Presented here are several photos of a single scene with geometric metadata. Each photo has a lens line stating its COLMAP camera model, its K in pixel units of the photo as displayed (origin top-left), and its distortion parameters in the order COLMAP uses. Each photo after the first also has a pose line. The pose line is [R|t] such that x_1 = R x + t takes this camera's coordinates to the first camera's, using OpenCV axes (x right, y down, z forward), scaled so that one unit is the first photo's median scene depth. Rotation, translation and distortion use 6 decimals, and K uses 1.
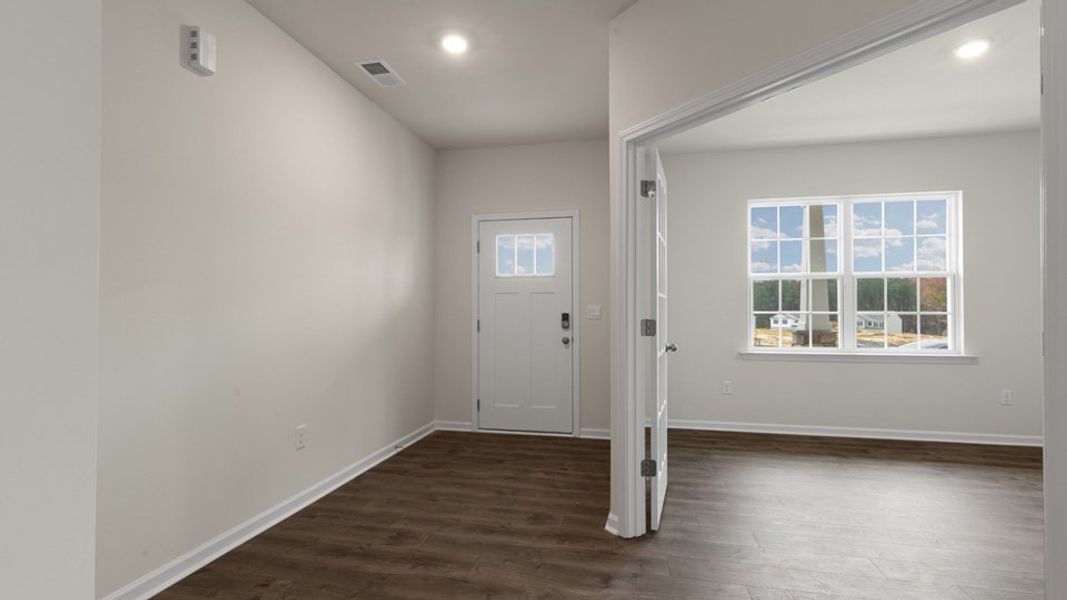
lens RADIAL K [[491.4, 0, 533.5], [0, 491.4, 300.0], [0, 0, 1]] dist [0.002054, 0.000250]
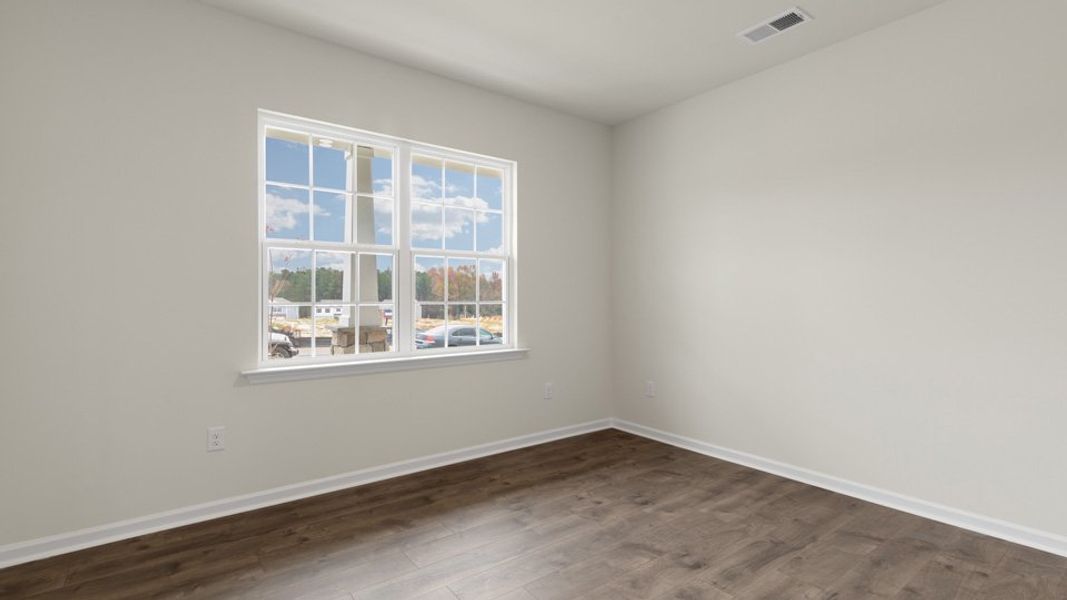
lens RADIAL K [[491.4, 0, 533.5], [0, 491.4, 300.0], [0, 0, 1]] dist [0.002054, 0.000250]
pose [[0.645999, -0.002477, 0.763334, 0.205394], [-0.014519, 0.999774, 0.015531, 0.008619], [-0.763200, -0.021116, 0.645817, 0.381090]]
